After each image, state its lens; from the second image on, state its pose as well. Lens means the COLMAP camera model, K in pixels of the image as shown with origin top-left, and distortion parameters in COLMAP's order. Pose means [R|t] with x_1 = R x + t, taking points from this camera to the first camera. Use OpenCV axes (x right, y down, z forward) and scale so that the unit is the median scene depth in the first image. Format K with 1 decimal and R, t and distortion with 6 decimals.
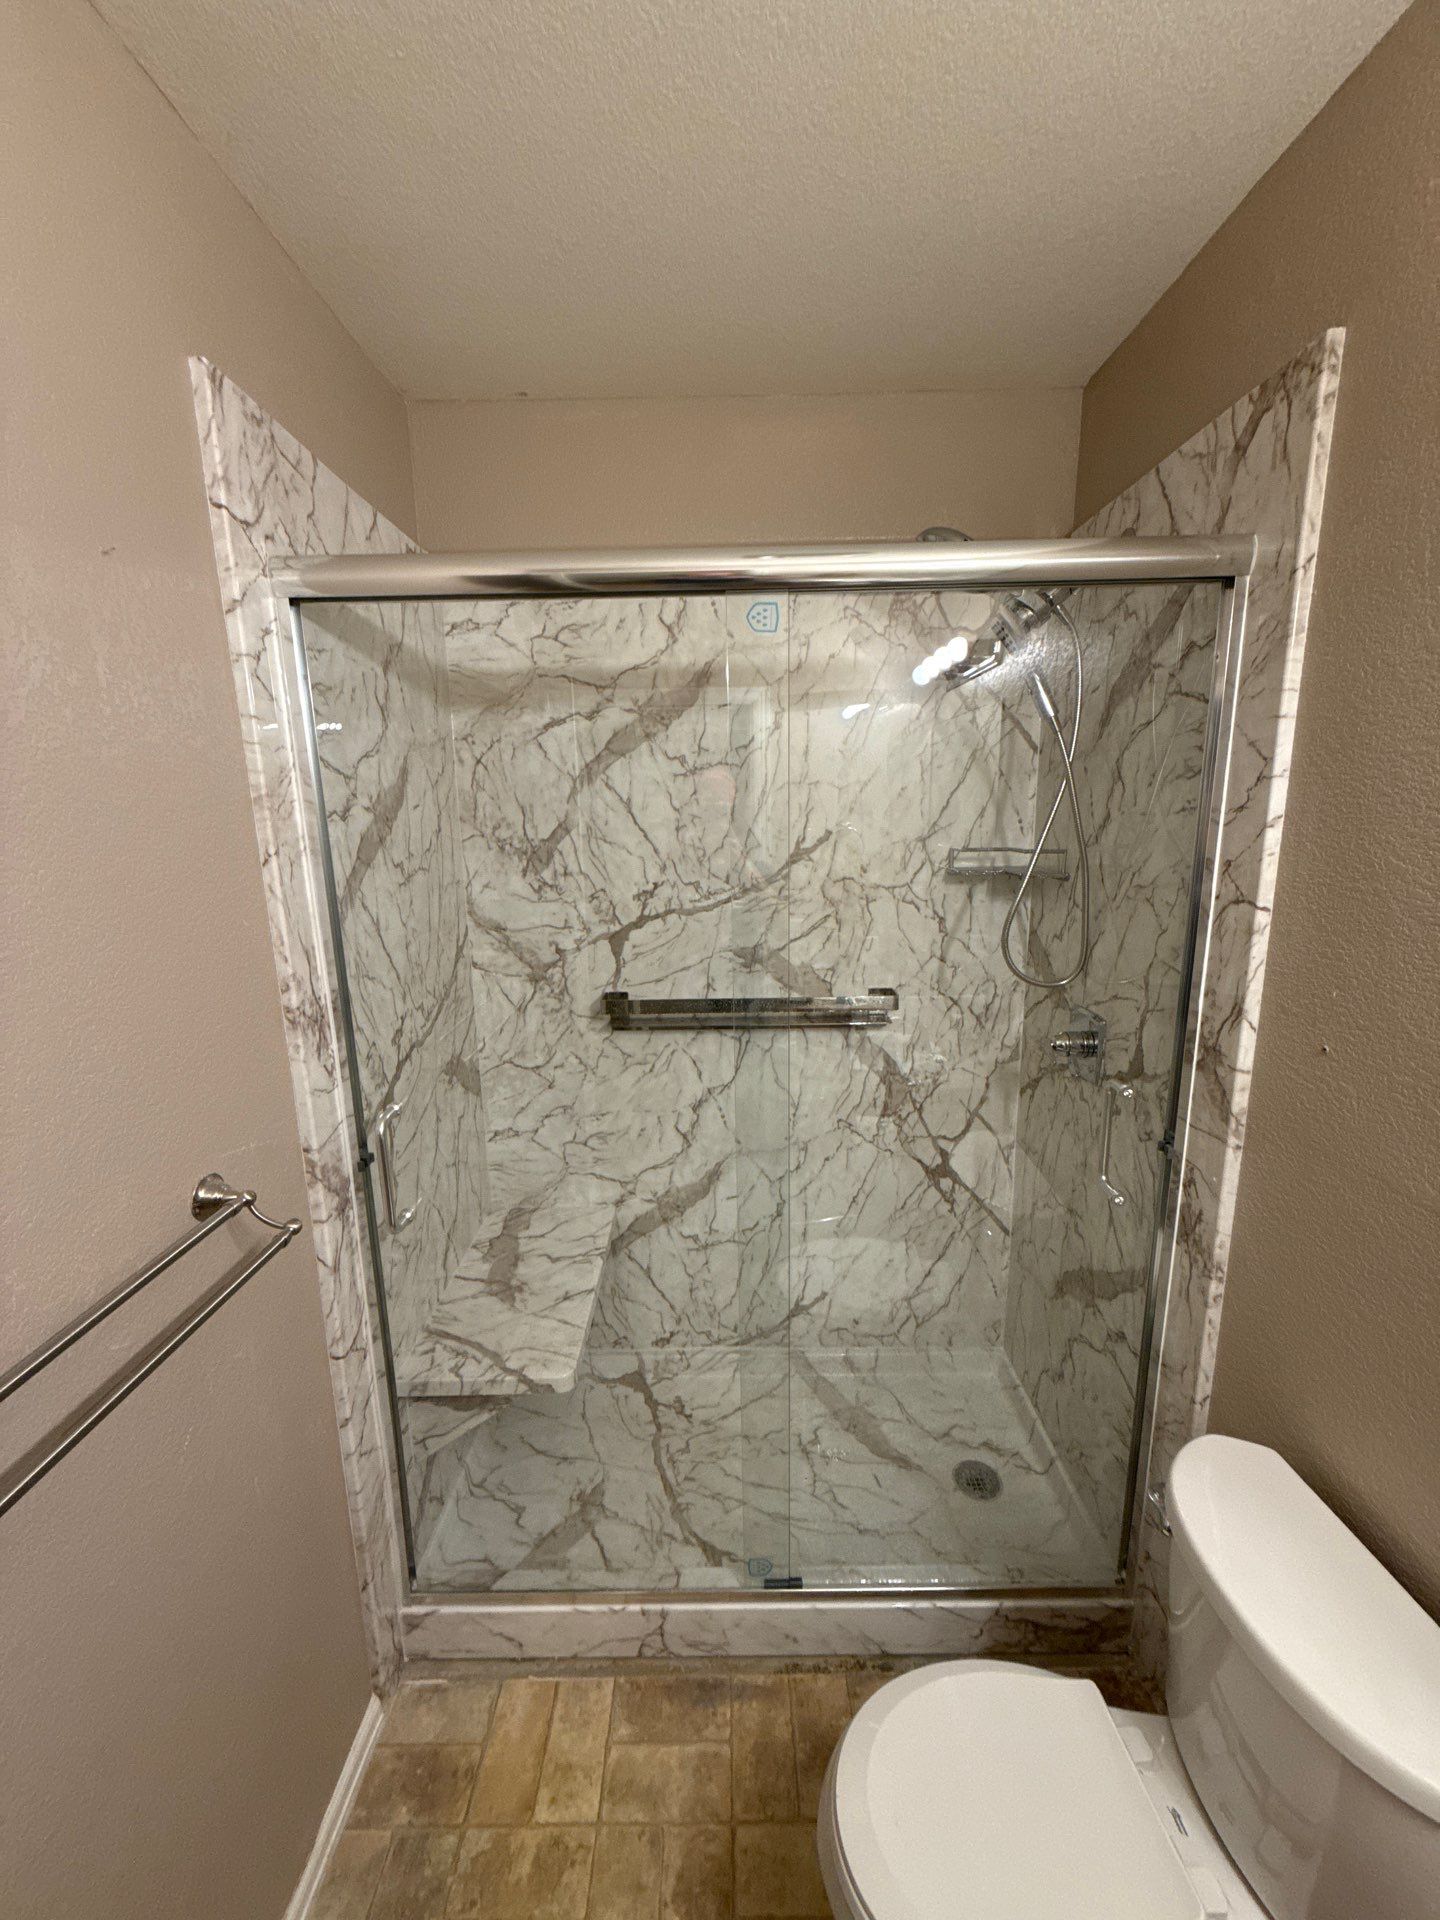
lens RADIAL K [[760.6, 0, 719.0], [0, 760.6, 968.2], [0, 0, 1]] dist [0.001037, -0.000581]
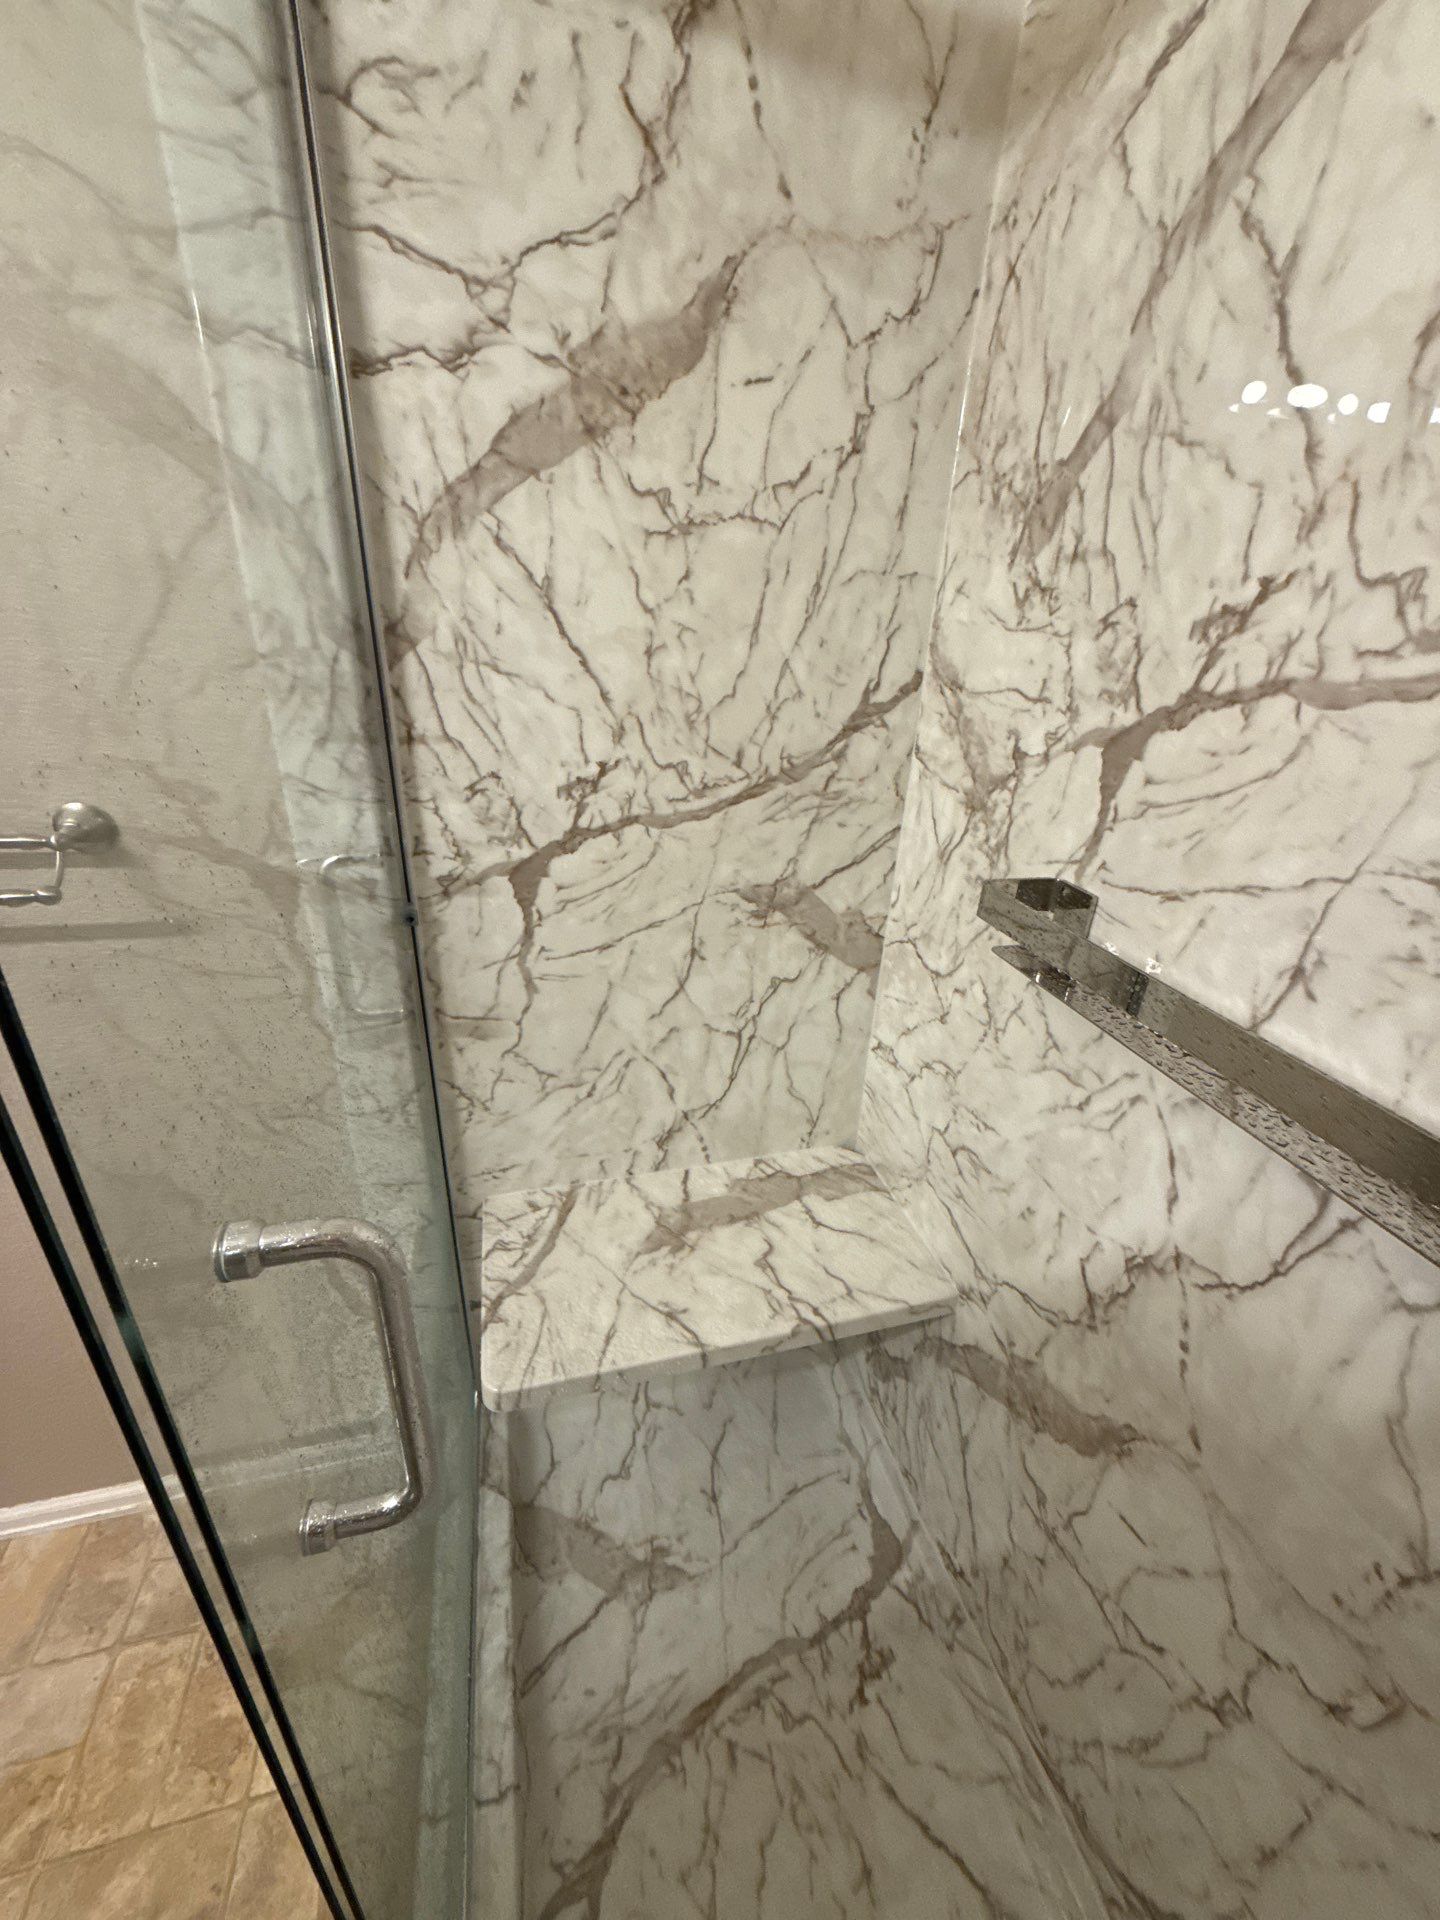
lens RADIAL K [[760.6, 0, 718.5], [0, 760.6, 965.4], [0, 0, 1]] dist [0.001037, -0.000581]
pose [[0.264114, 0.427806, -0.864422, 0.180345], [-0.243980, 0.896731, 0.369251, -0.033576], [0.933122, 0.113377, 0.341216, 0.709029]]
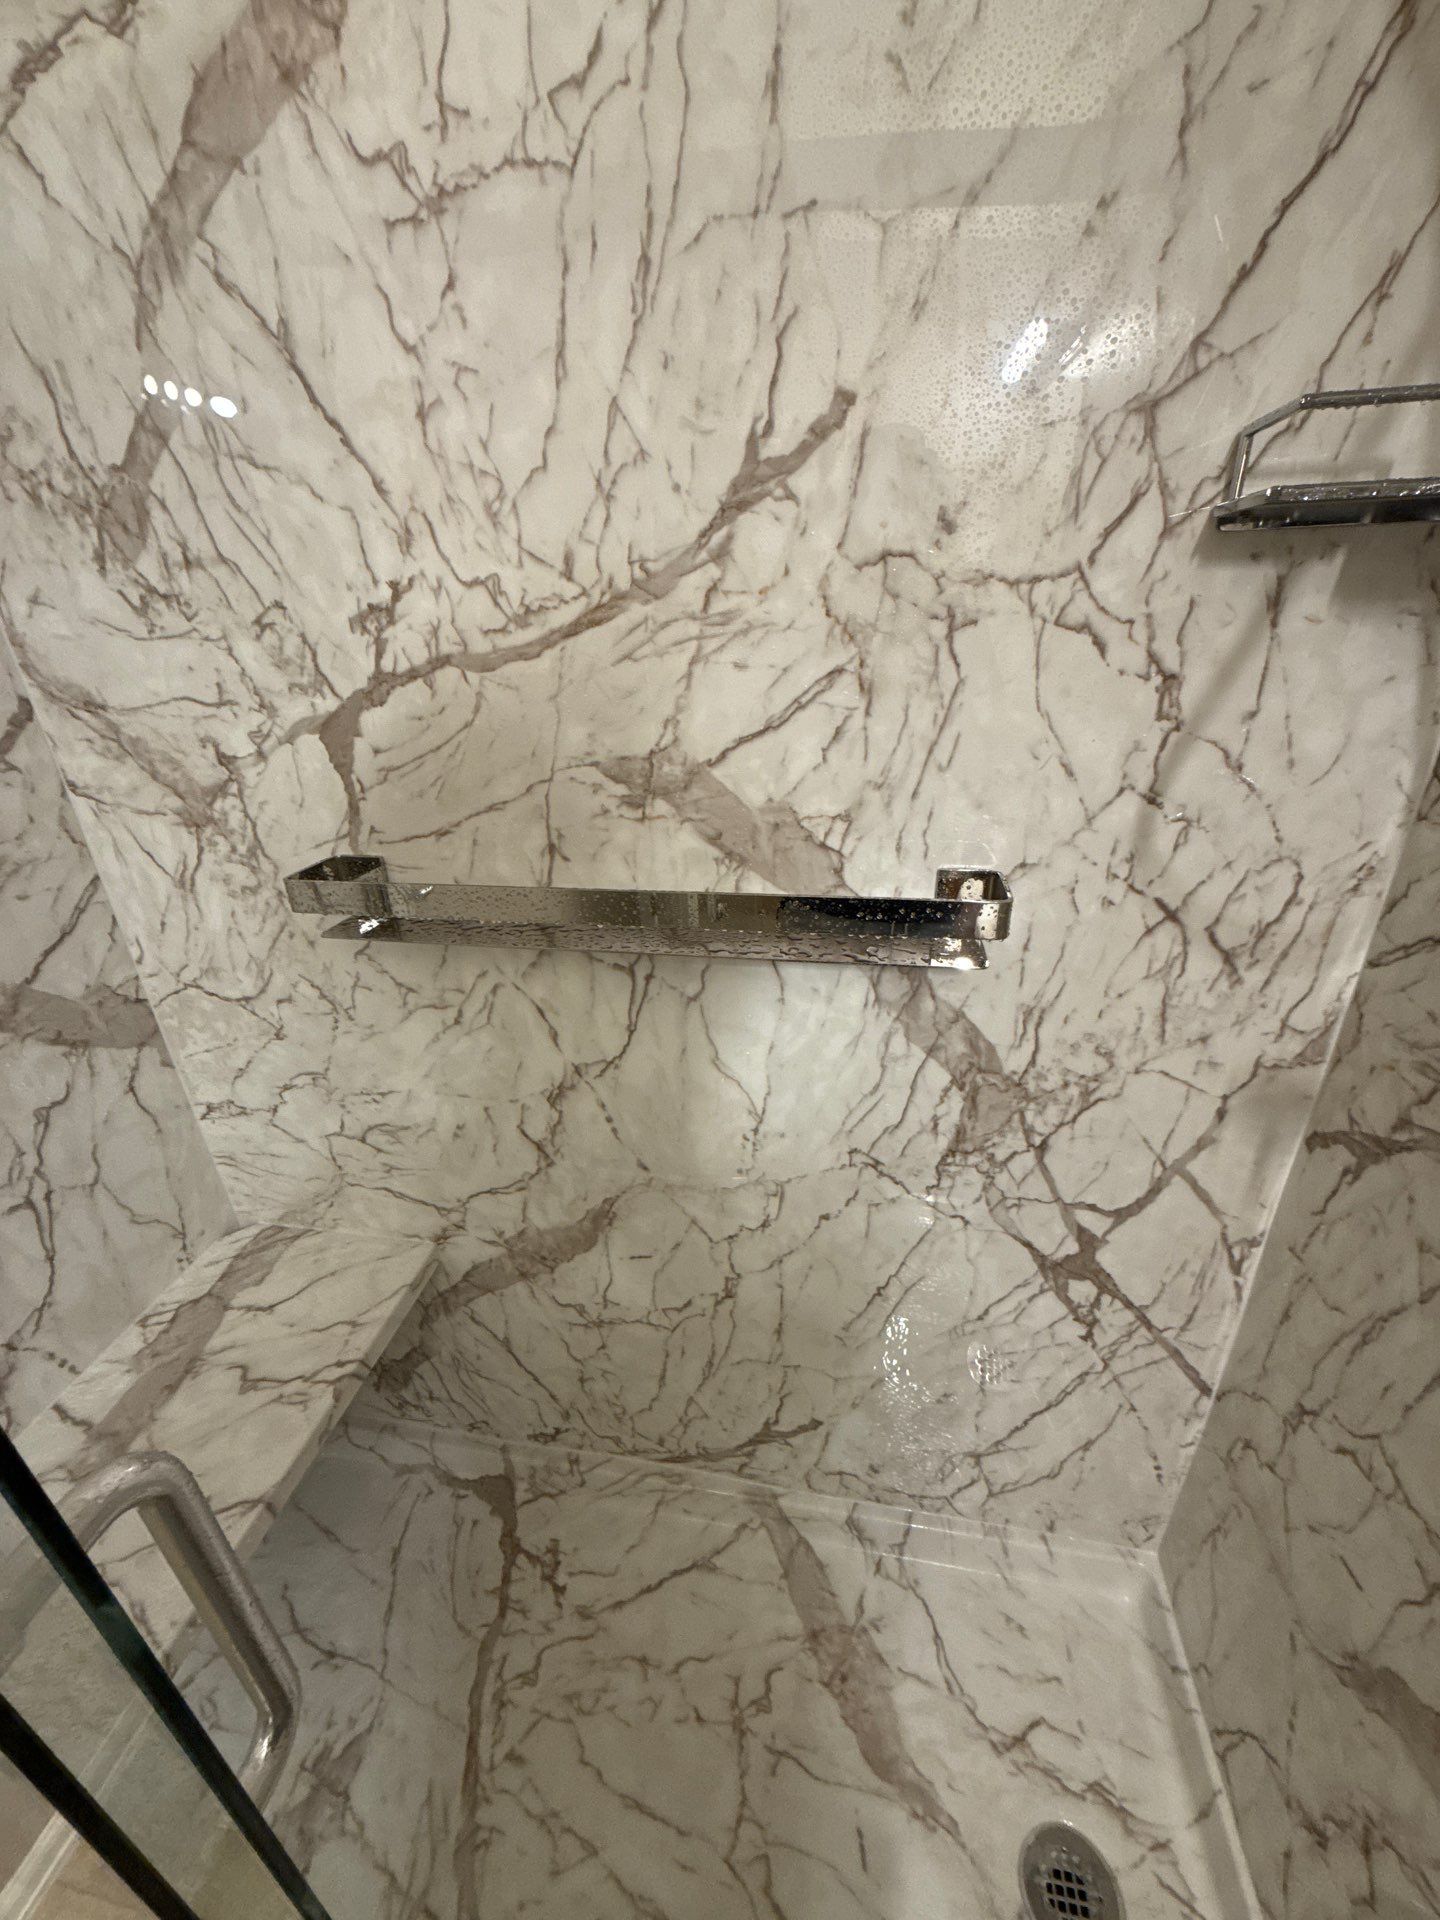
lens RADIAL K [[760.6, 0, 718.9], [0, 760.6, 965.6], [0, 0, 1]] dist [0.001037, -0.000581]
pose [[0.984624, 0.058765, -0.164505, 0.155726], [-0.018552, 0.971570, 0.236024, -0.015950], [0.173698, -0.229343, 0.957722, 0.604146]]
